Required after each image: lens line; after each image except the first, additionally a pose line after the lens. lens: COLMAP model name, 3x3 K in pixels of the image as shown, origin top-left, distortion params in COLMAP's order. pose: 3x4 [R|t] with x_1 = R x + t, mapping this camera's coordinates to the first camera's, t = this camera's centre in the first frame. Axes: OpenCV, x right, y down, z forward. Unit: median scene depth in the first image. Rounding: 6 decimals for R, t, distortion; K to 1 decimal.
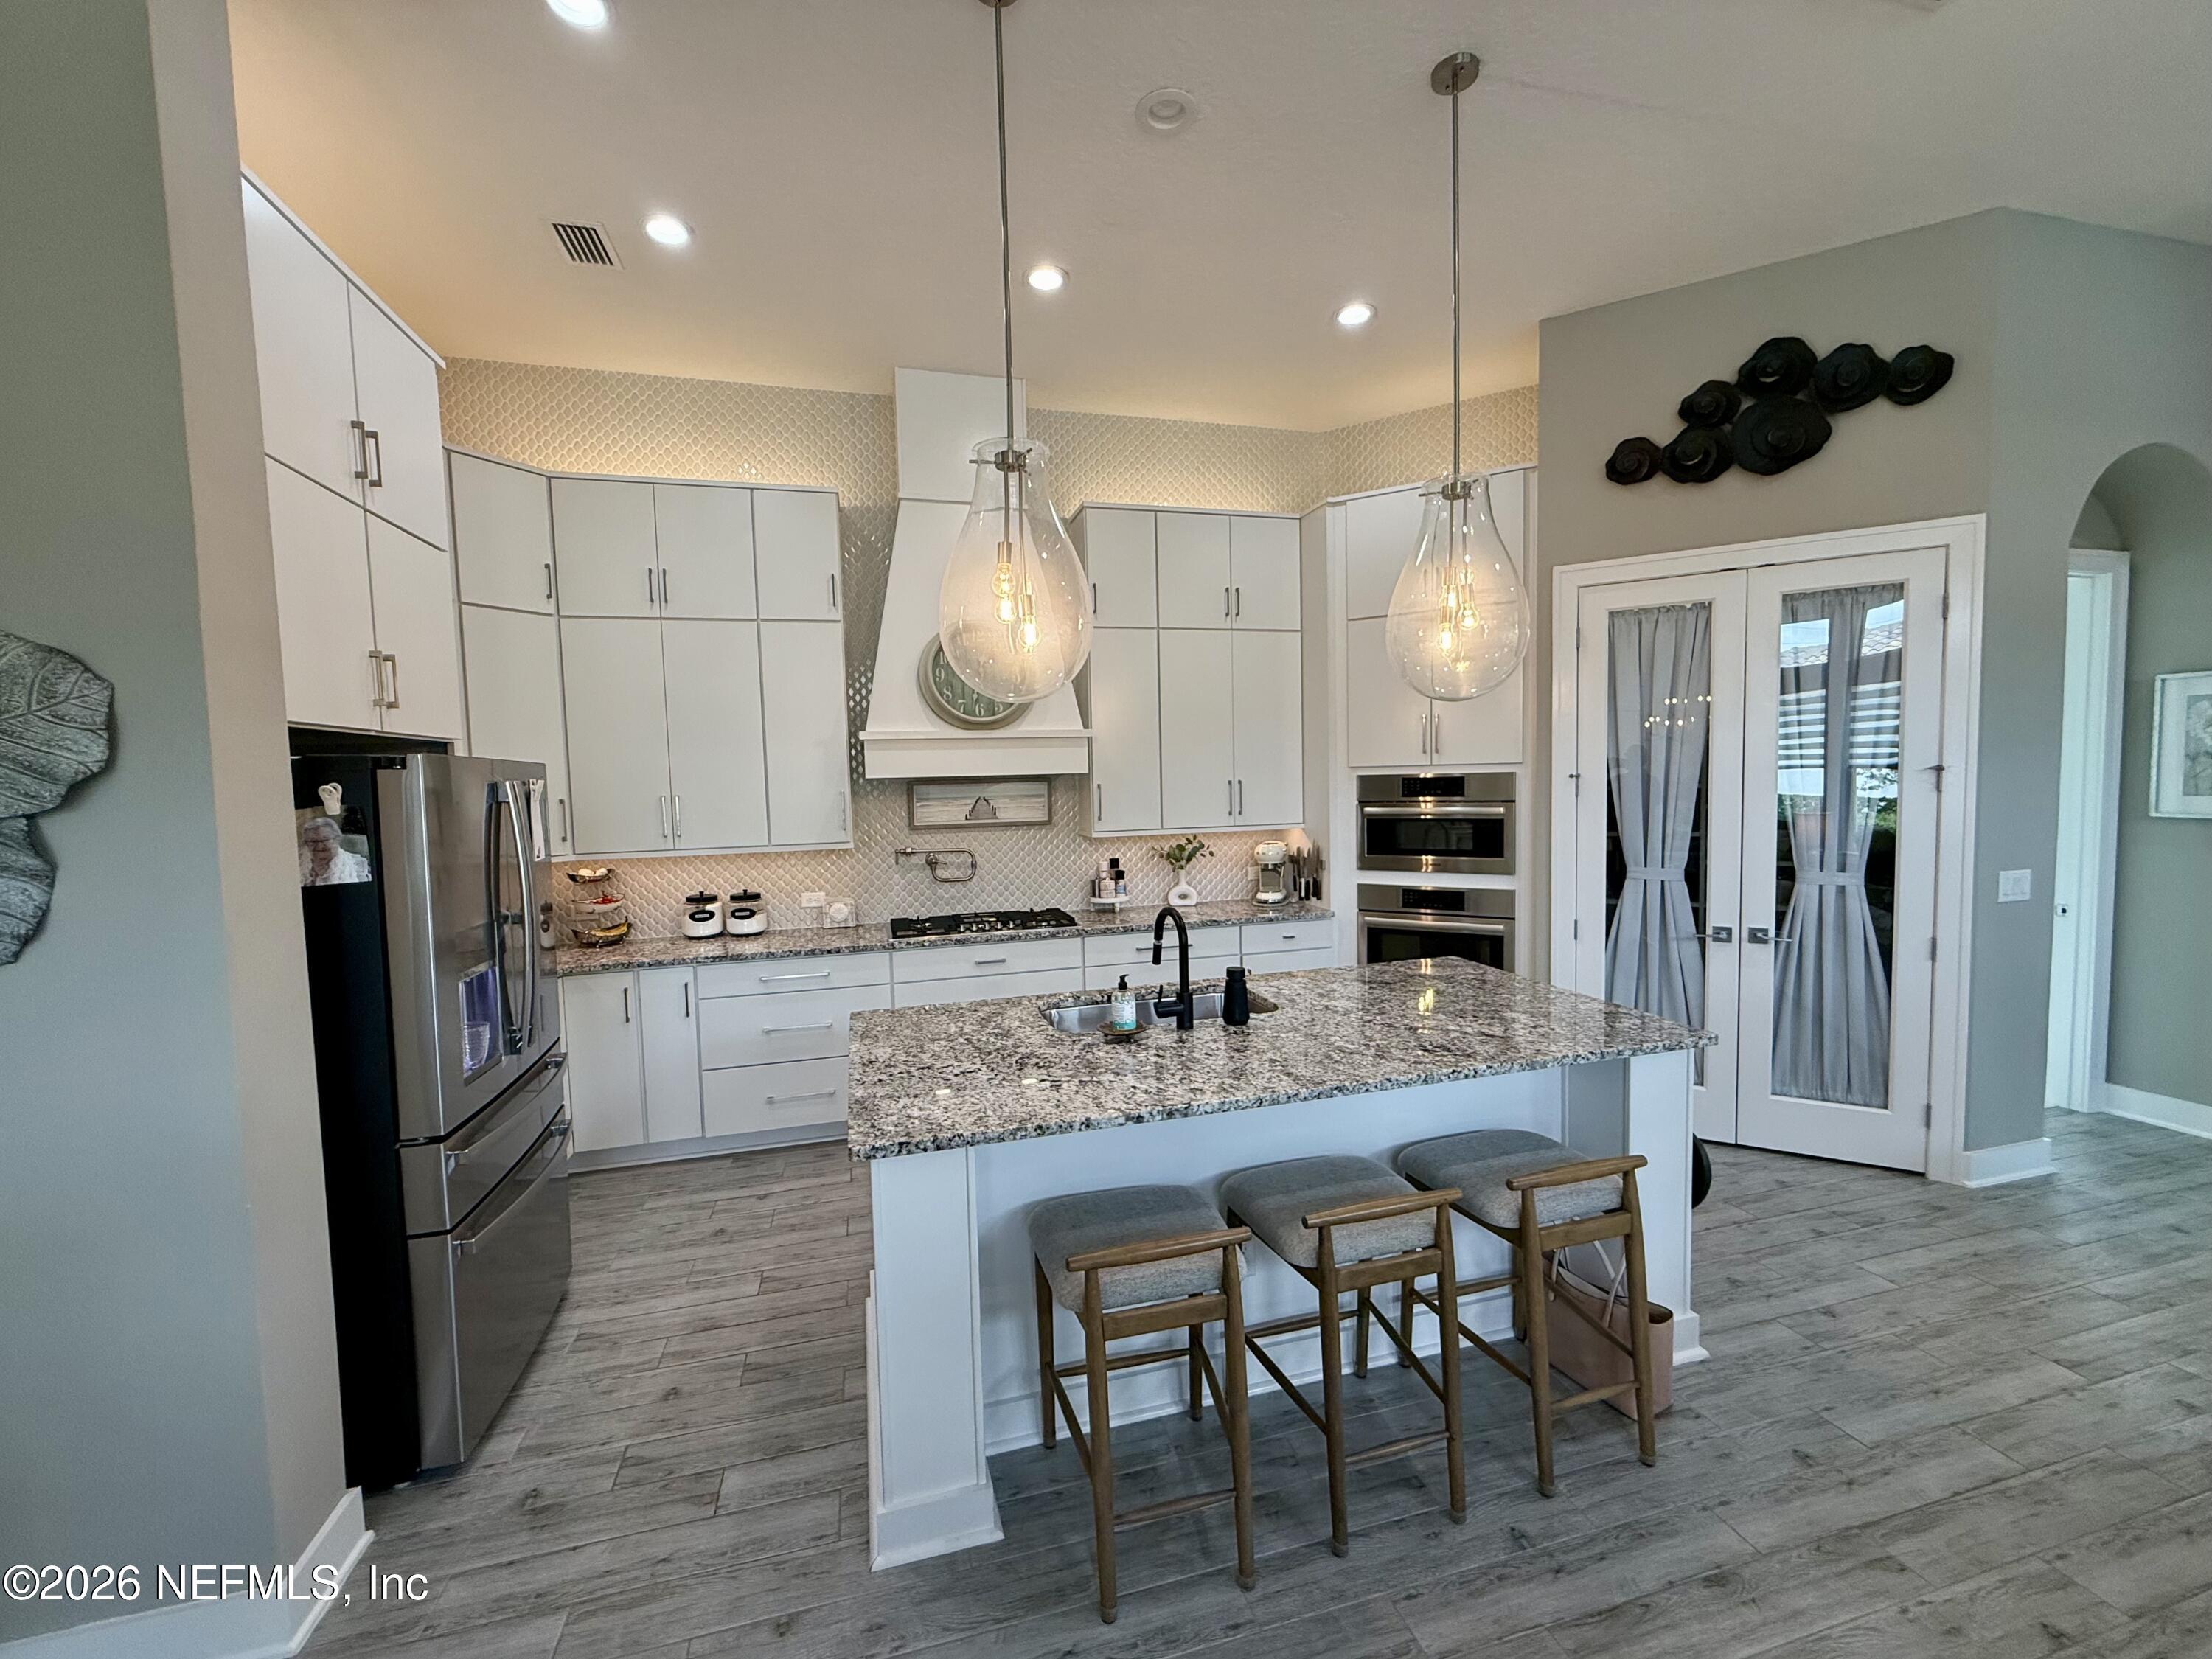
lens RADIAL K [[886.7, 0, 1100.8], [0, 886.7, 829.1], [0, 0, 1]] dist [0.001612, -0.000172]
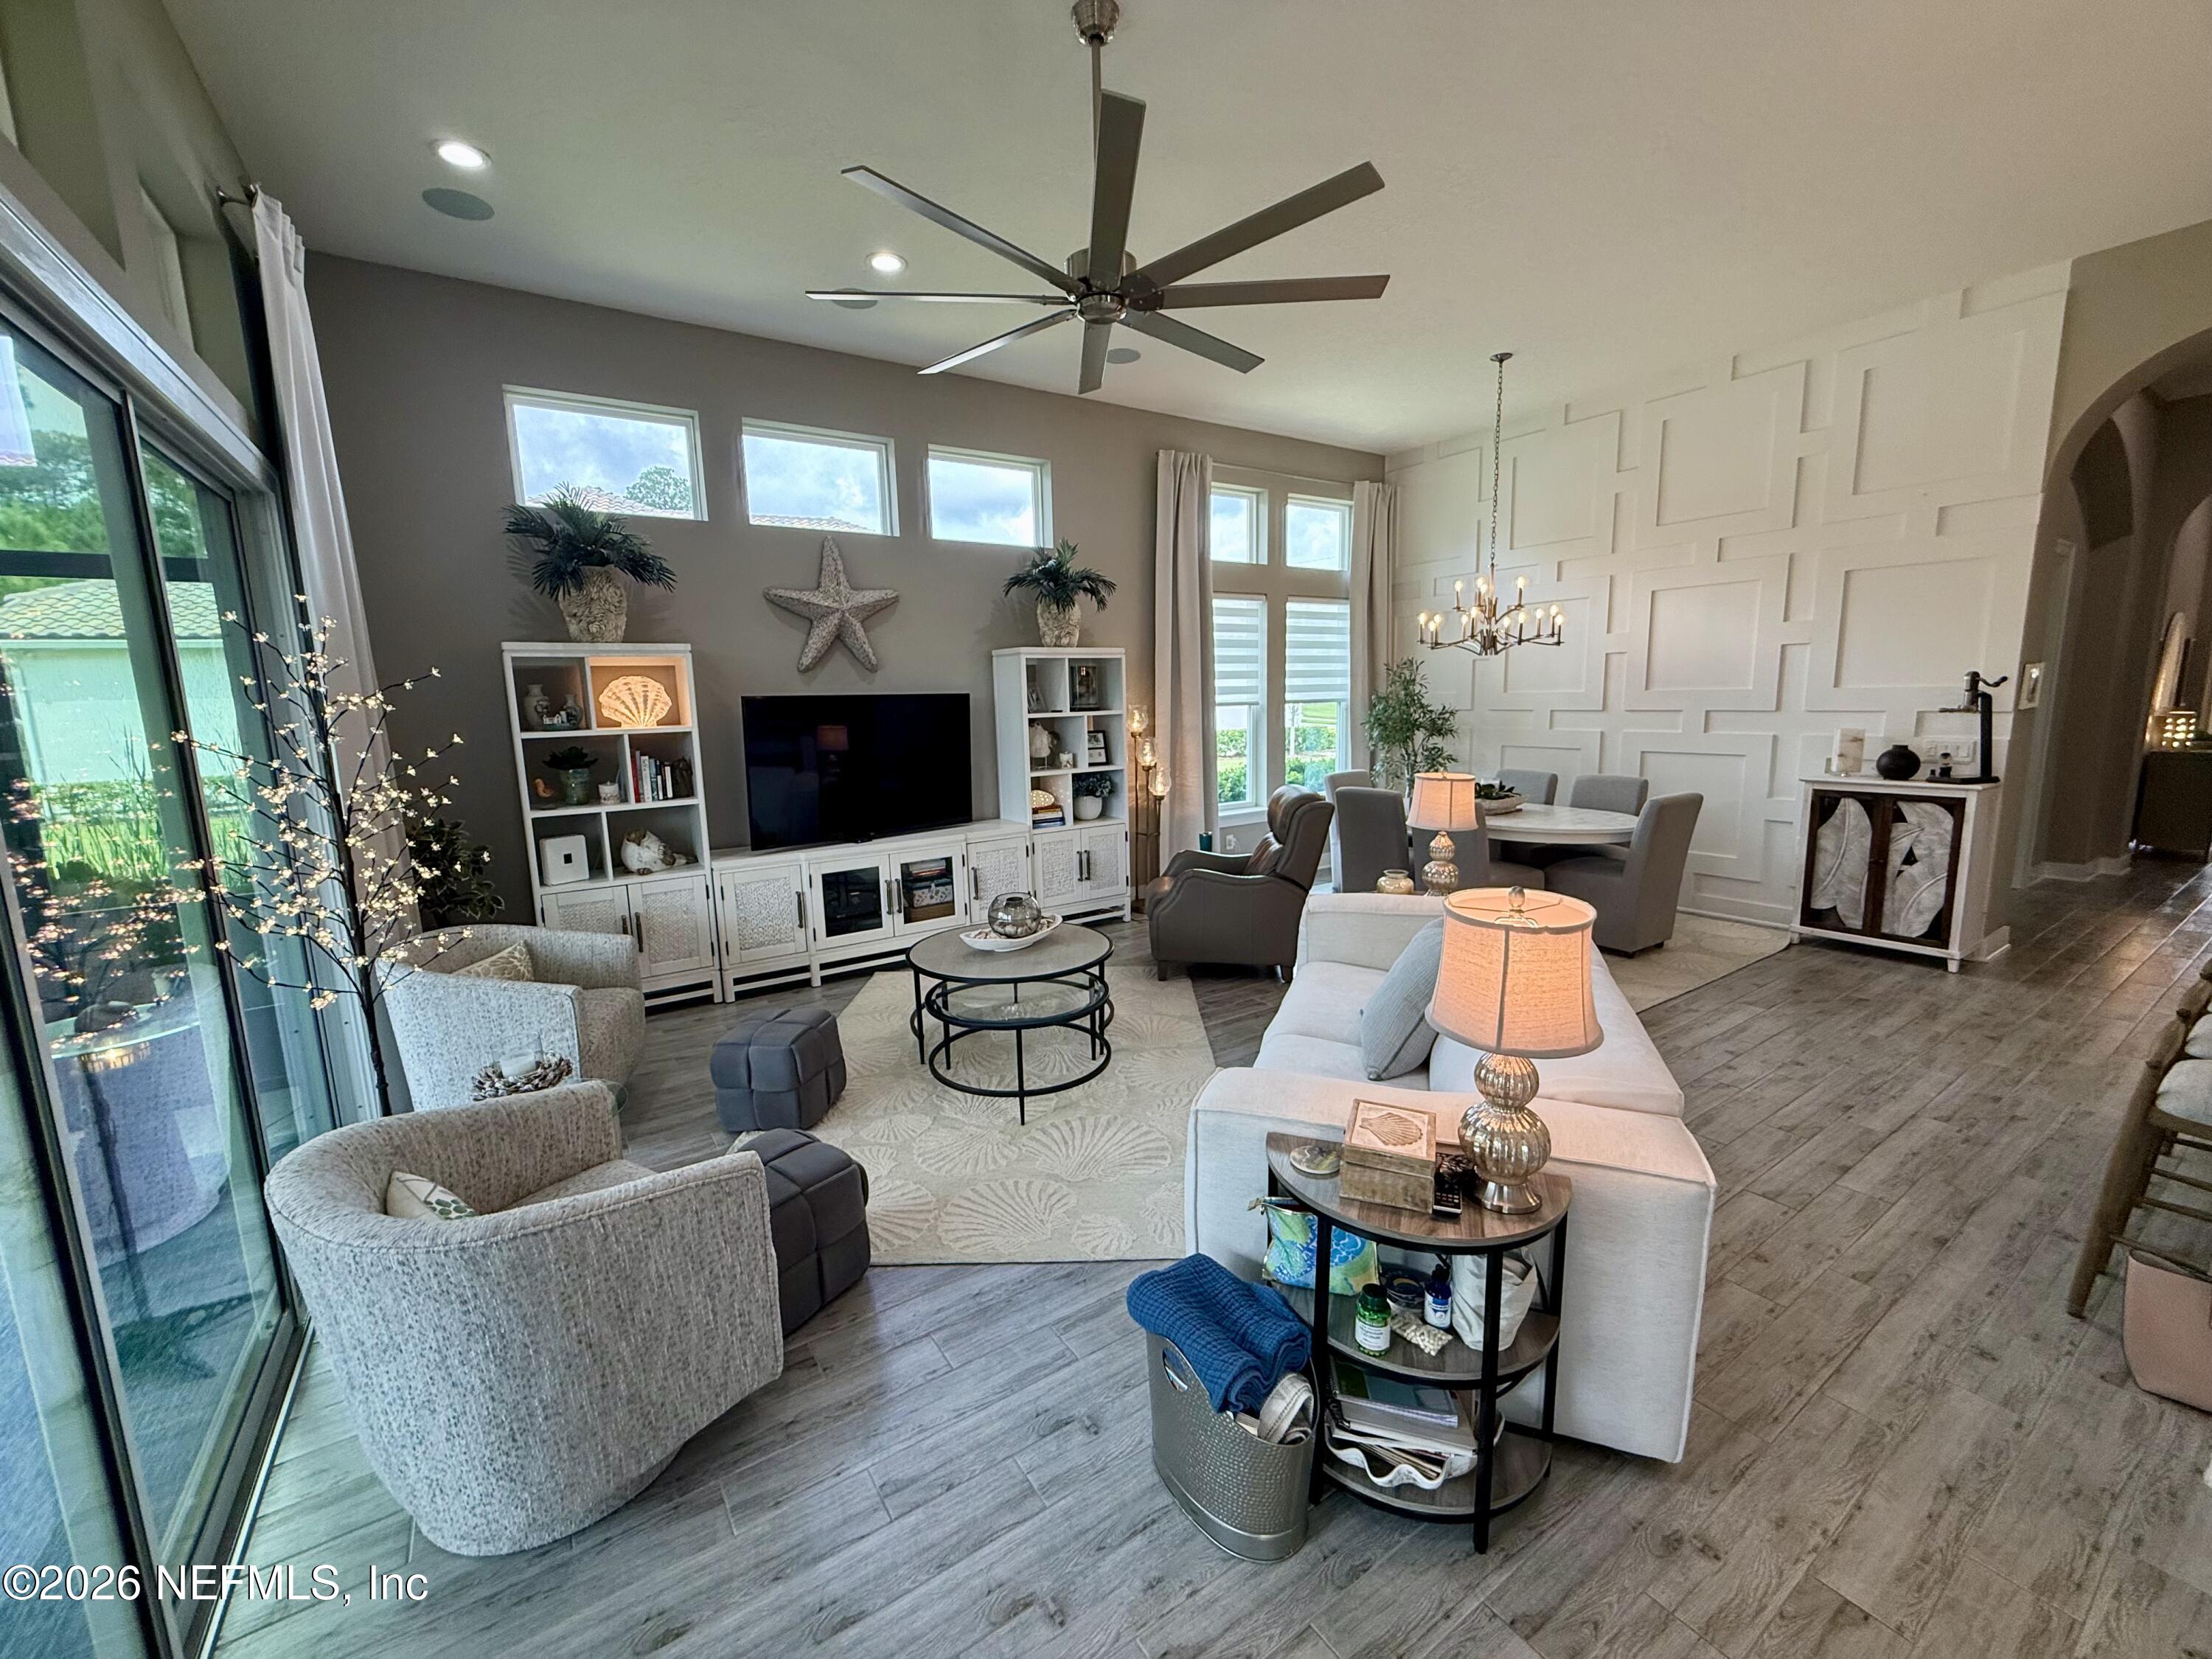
lens RADIAL K [[885.9, 0, 1099.2], [0, 885.9, 827.8], [0, 0, 1]] dist [0.002766, 0.000323]
pose [[-0.945981, 0.097822, -0.309112, 1.142927], [0.030647, 0.976109, 0.215111, -0.069371], [0.322770, 0.194018, -0.926378, 0.857605]]
